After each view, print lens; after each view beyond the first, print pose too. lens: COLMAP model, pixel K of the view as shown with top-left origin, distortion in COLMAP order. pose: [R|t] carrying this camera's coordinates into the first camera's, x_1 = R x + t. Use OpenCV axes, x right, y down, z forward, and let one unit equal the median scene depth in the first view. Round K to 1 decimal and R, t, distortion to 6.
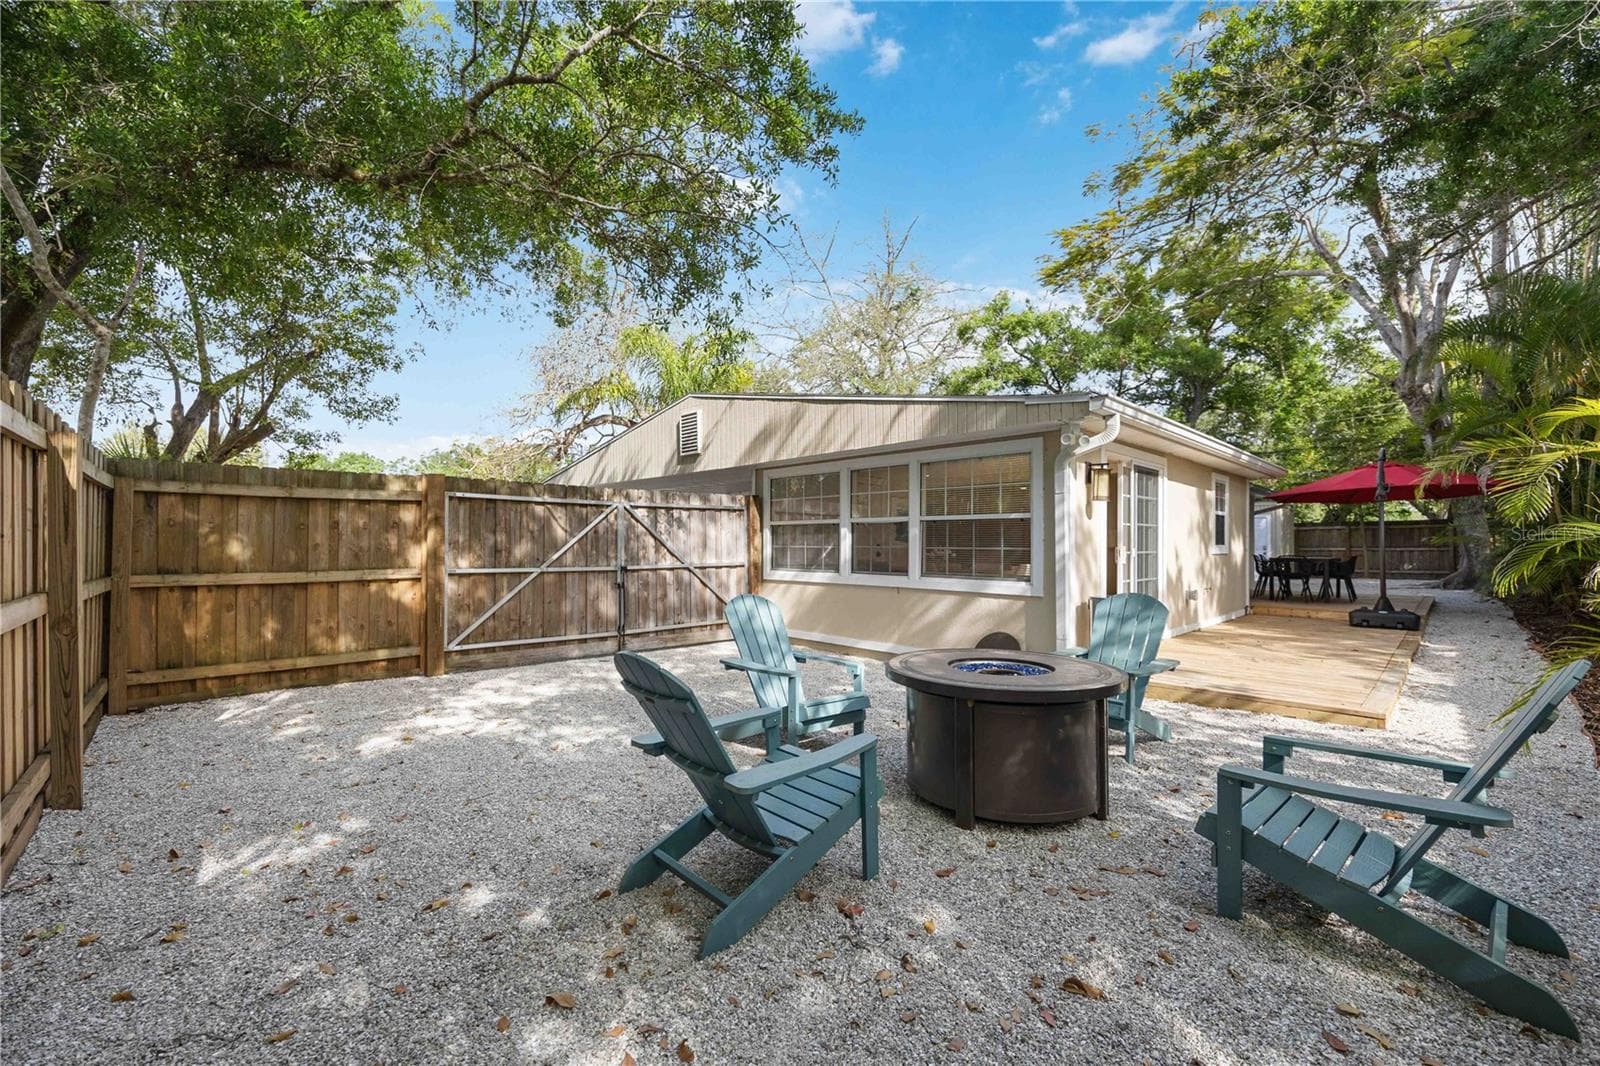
lens RADIAL K [[634.9, 0, 789.6], [0, 634.9, 537.9], [0, 0, 1]] dist [-0.000600, -0.003394]
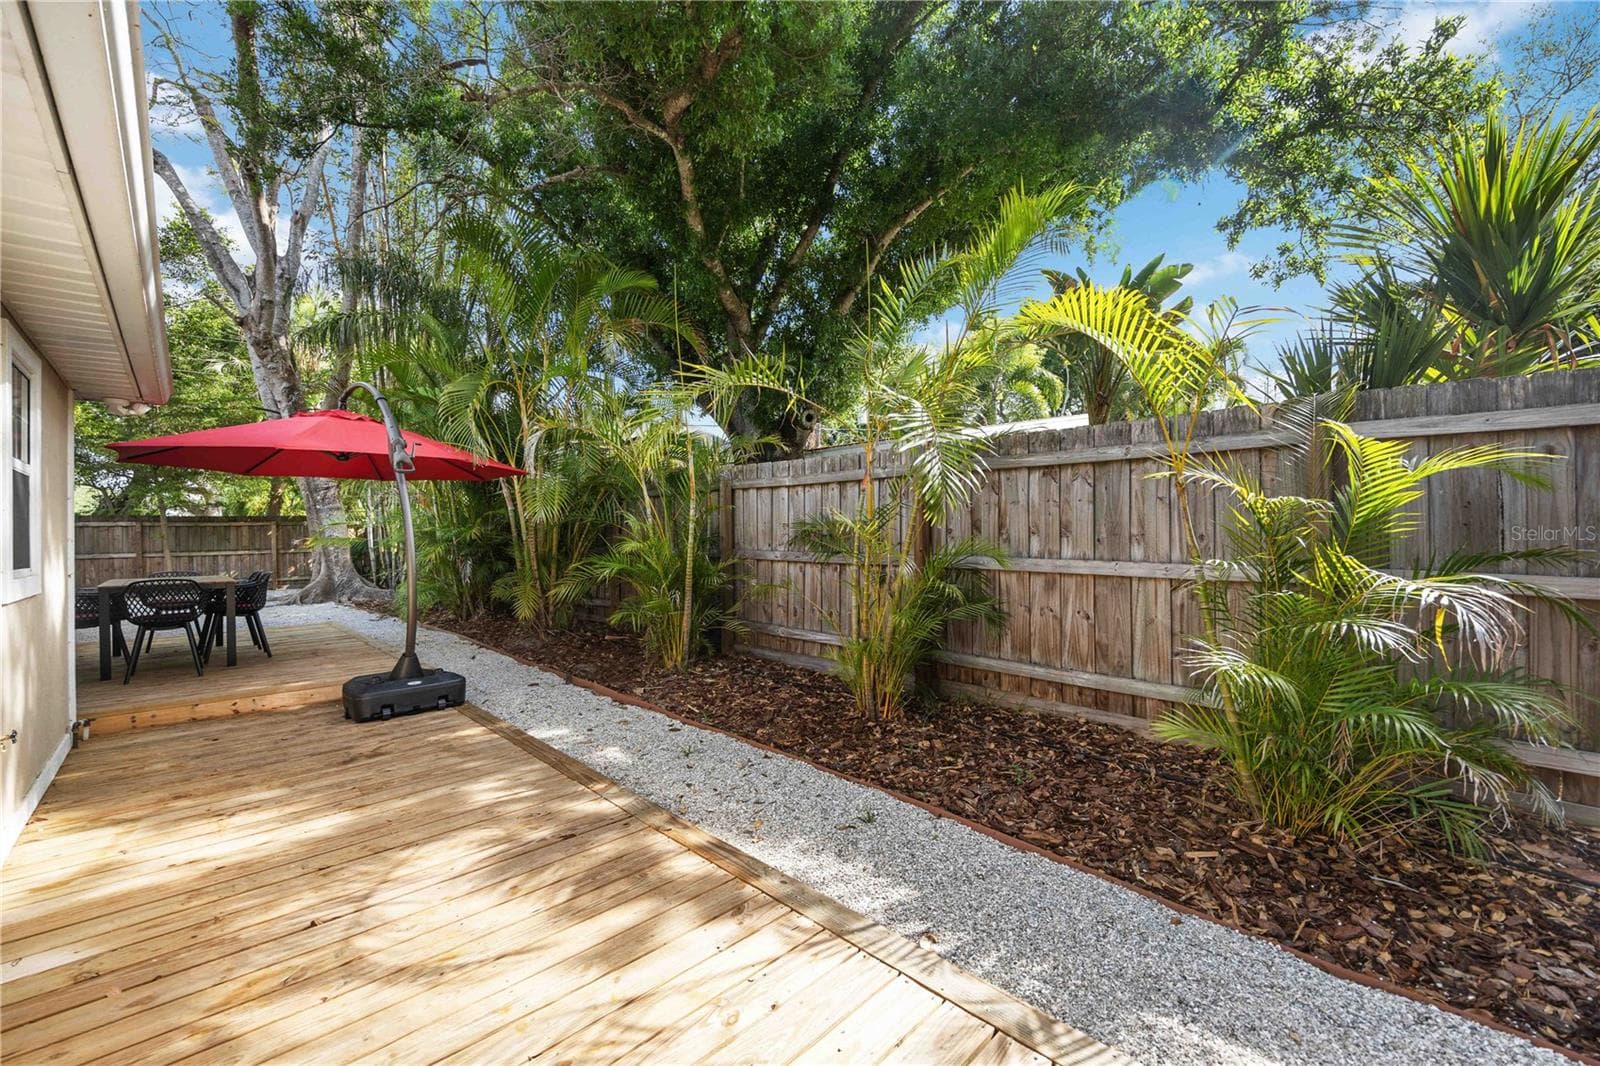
lens RADIAL K [[652.0, 0, 823.1], [0, 652.0, 533.6], [0, 0, 1]] dist [-0.008208, -0.000103]
pose [[-0.024360, 0.003738, 0.999696, 0.157262], [0.001156, 0.999992, -0.003711, -0.001991], [-0.999703, 0.001065, -0.024364, 0.274052]]
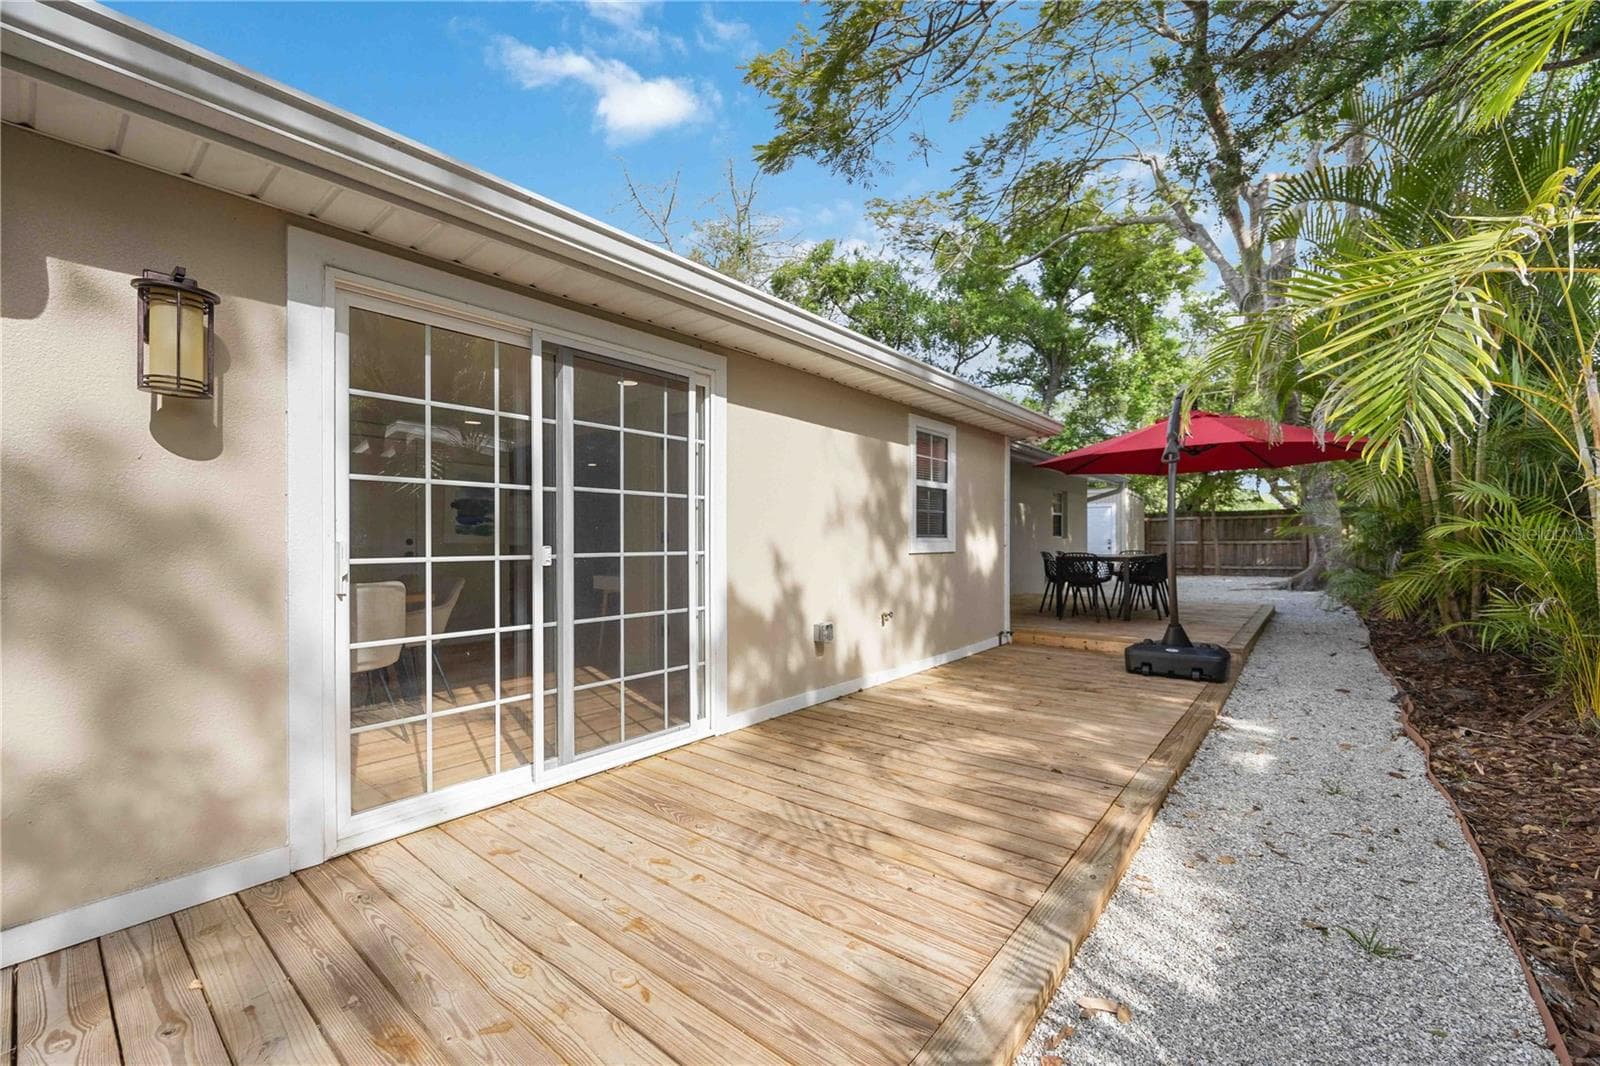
lens RADIAL K [[634.9, 0, 789.6], [0, 634.9, 537.9], [0, 0, 1]] dist [-0.000600, -0.003394]
pose [[0.993278, -0.004799, 0.115656, 0.209934], [0.003974, 0.999965, 0.007364, 0.002761], [-0.115687, -0.006855, 0.993262, 0.184812]]
